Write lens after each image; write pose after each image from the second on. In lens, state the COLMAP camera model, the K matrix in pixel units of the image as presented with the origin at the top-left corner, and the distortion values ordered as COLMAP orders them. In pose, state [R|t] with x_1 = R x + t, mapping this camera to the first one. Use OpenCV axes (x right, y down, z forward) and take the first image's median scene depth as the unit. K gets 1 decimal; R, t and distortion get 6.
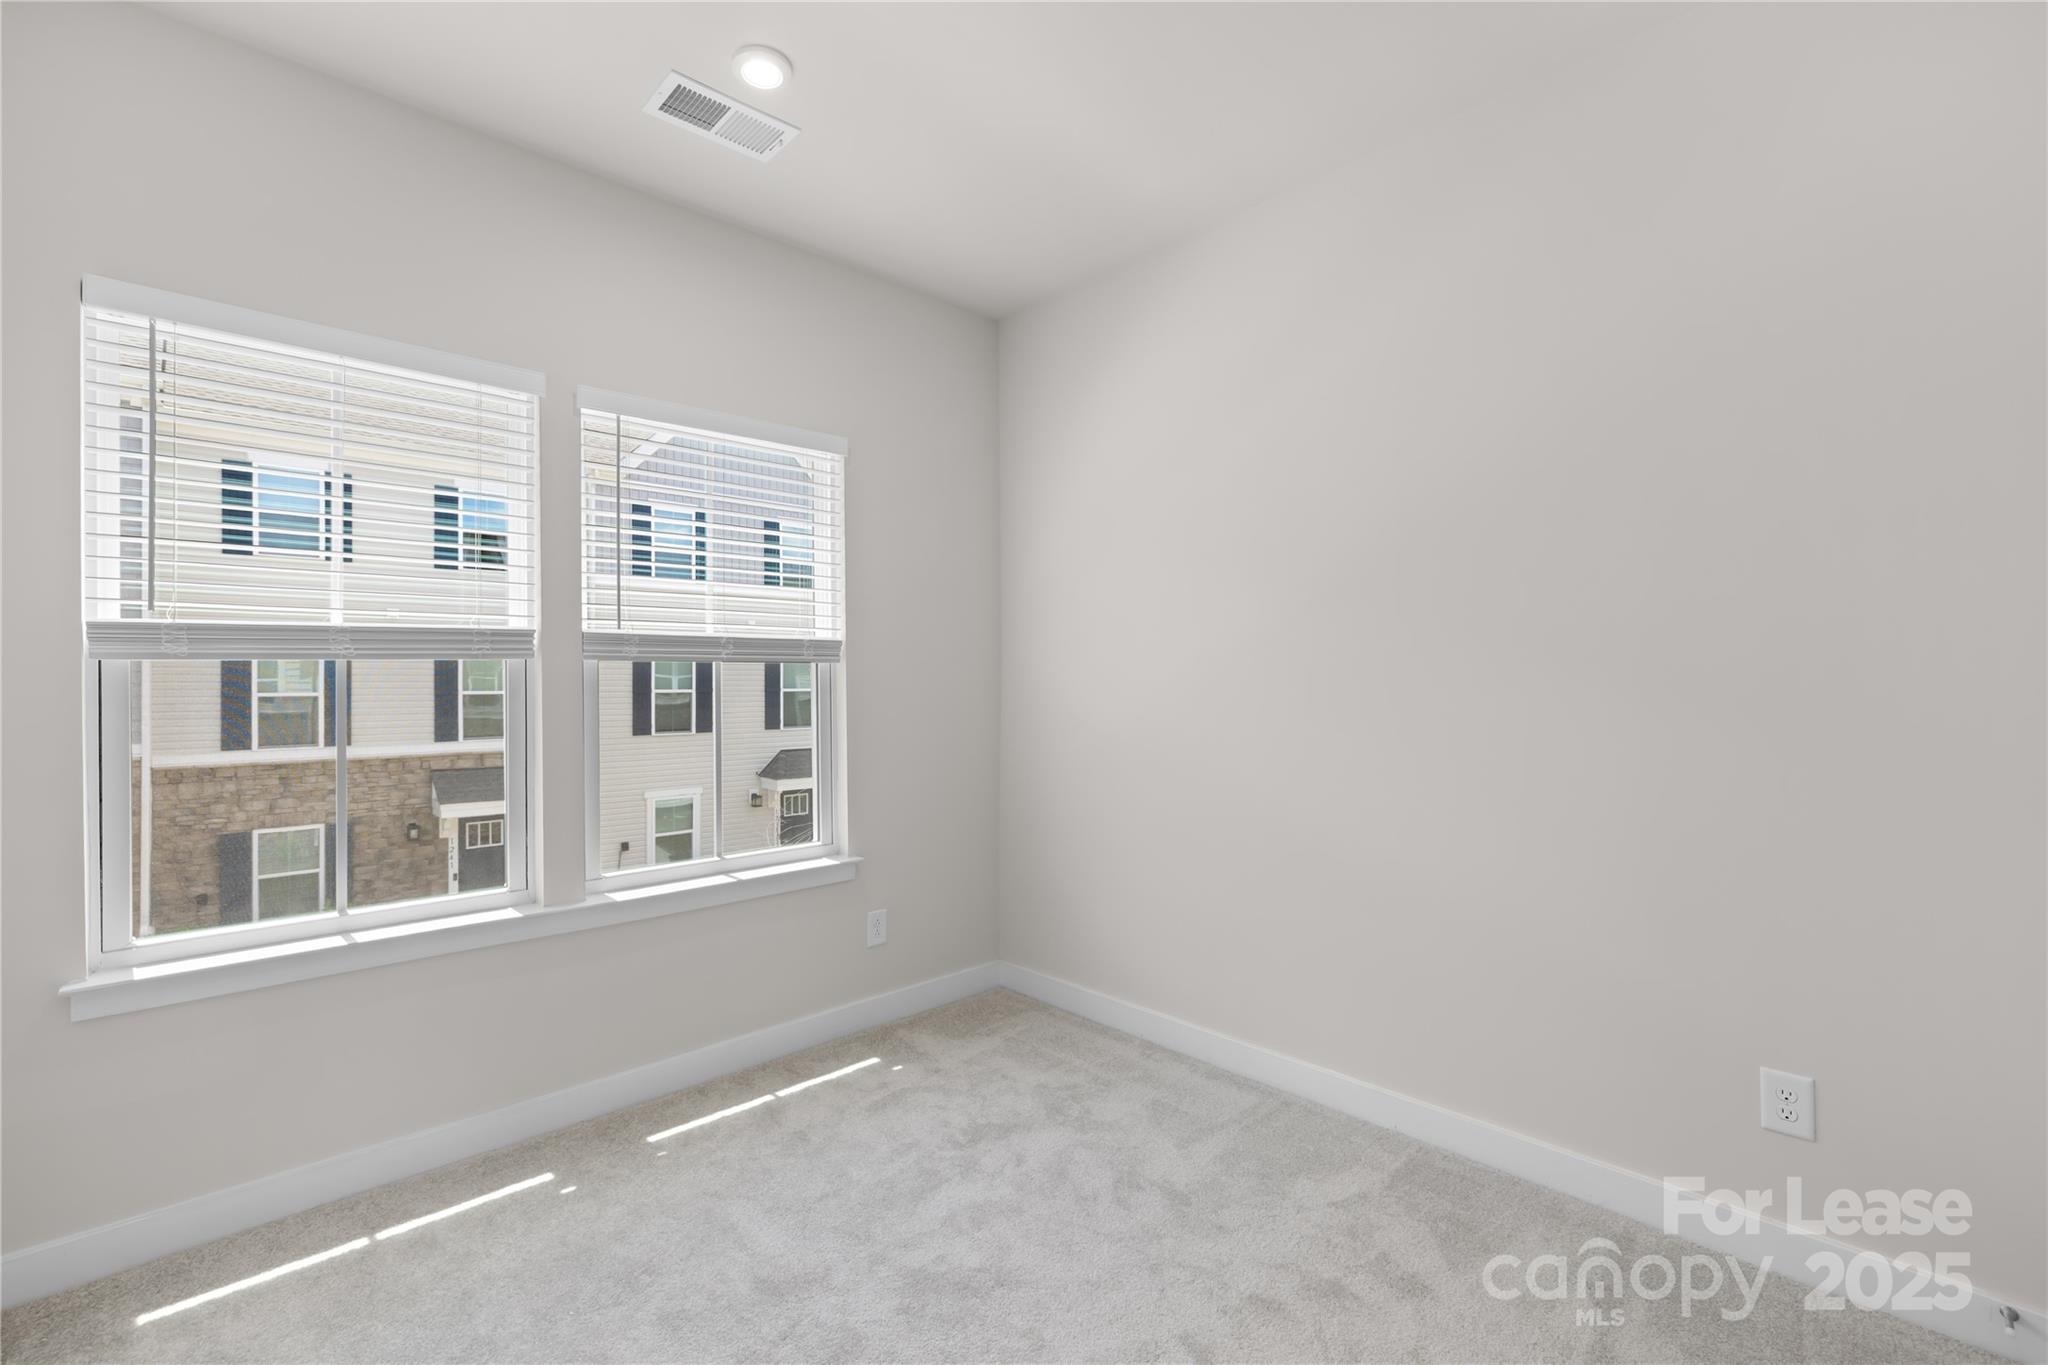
lens RADIAL K [[861.0, 0, 1023.4], [0, 861.0, 671.4], [0, 0, 1]] dist [-0.000422, 0.000123]
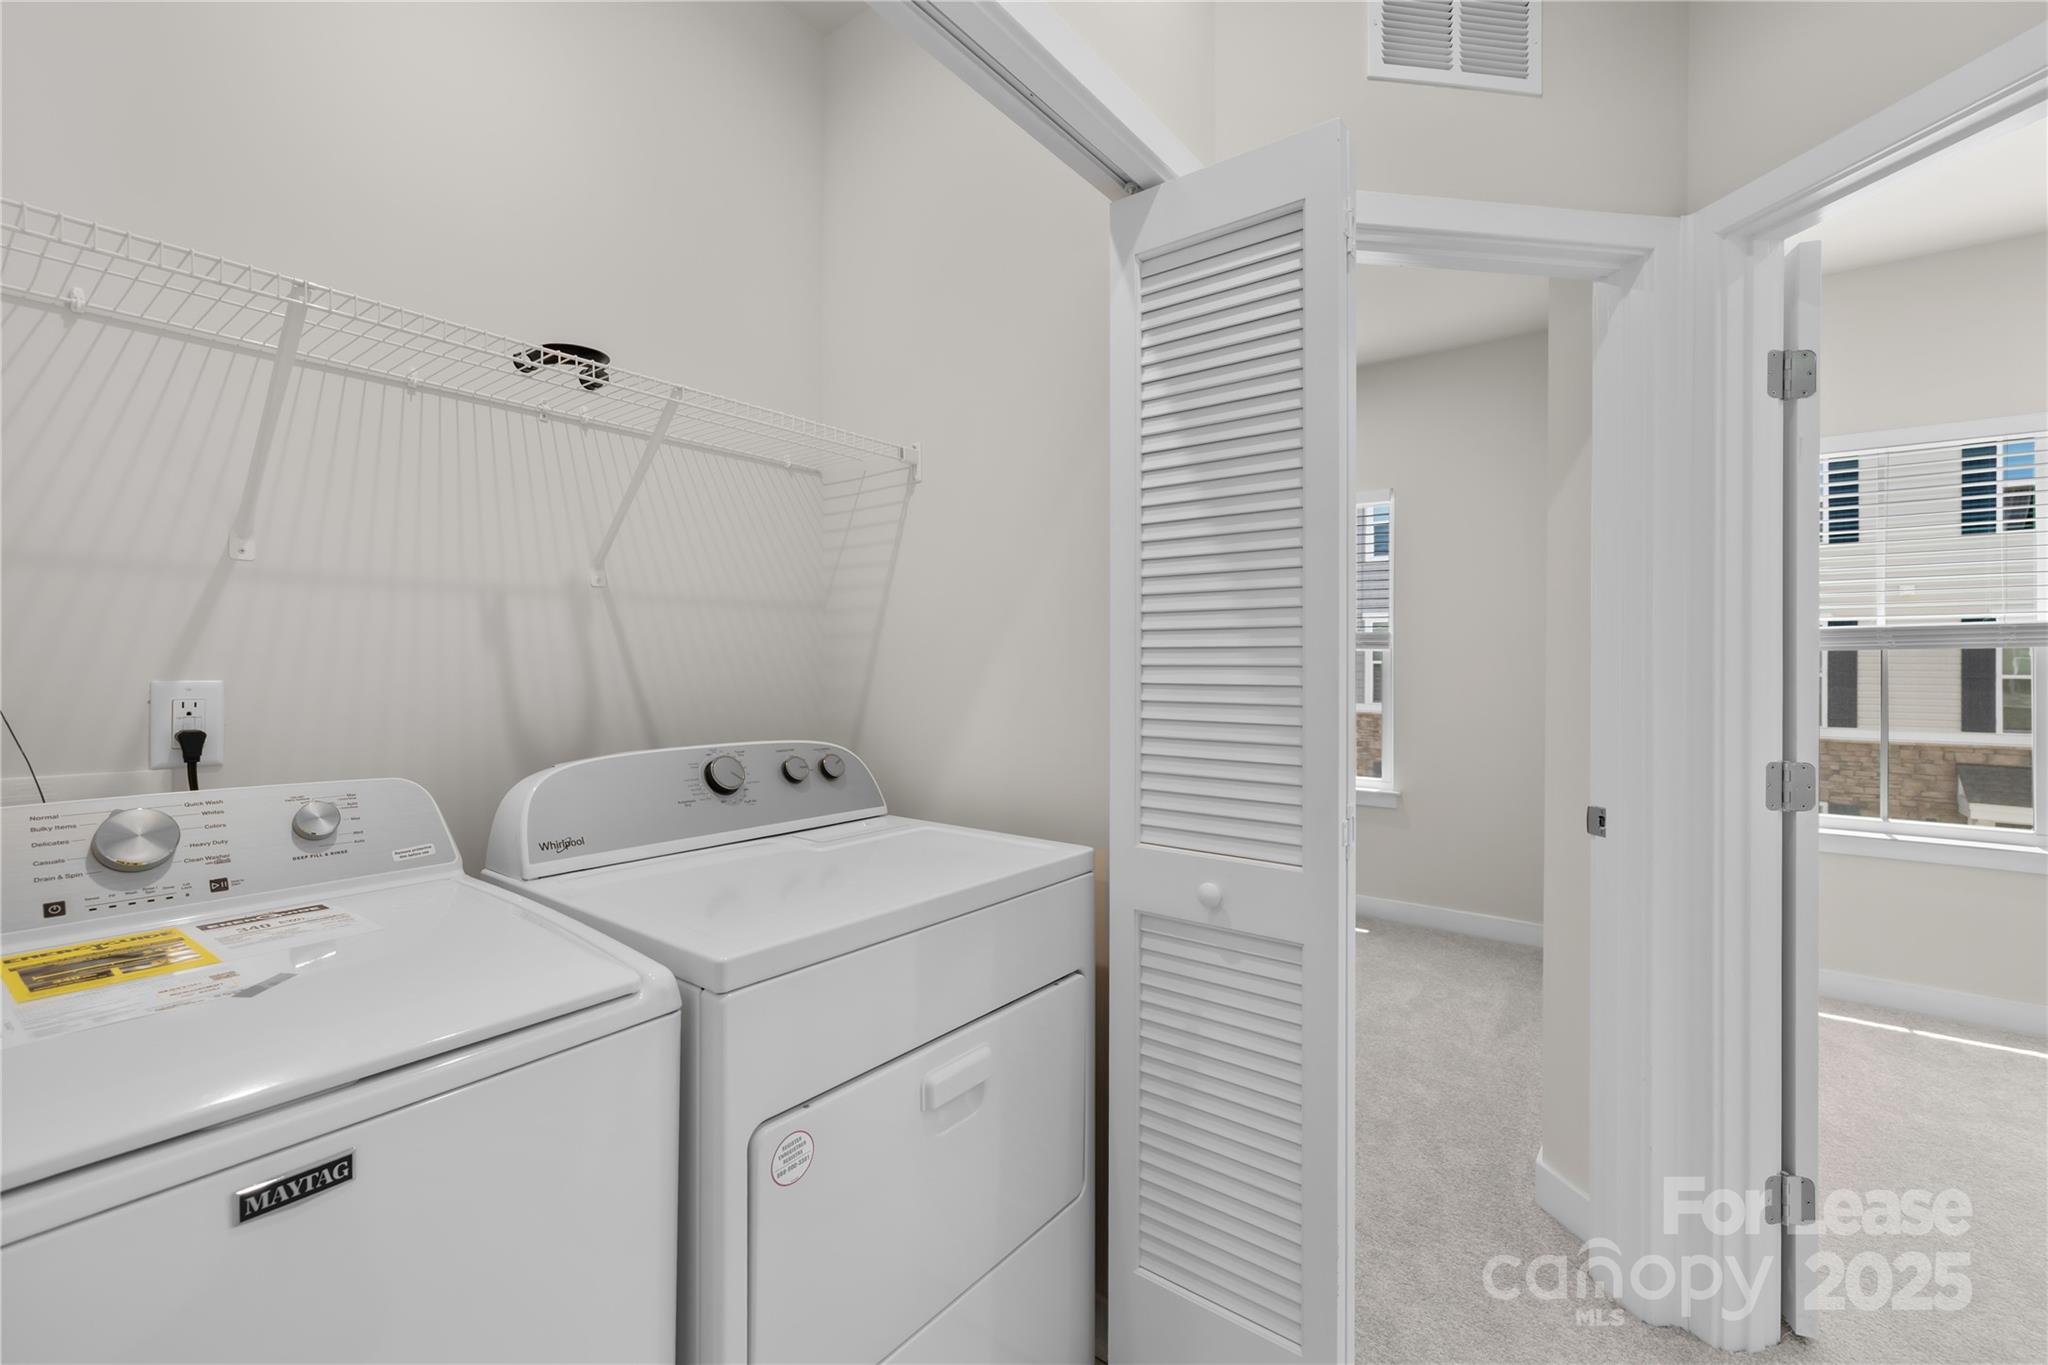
lens RADIAL K [[861.0, 0, 1023.4], [0, 861.0, 671.4], [0, 0, 1]] dist [-0.000422, 0.000123]
pose [[0.141802, 0.010890, -0.989835, 0.057489], [0.010539, 0.999866, 0.012510, -0.001310], [0.989839, -0.012205, 0.141668, -0.083945]]
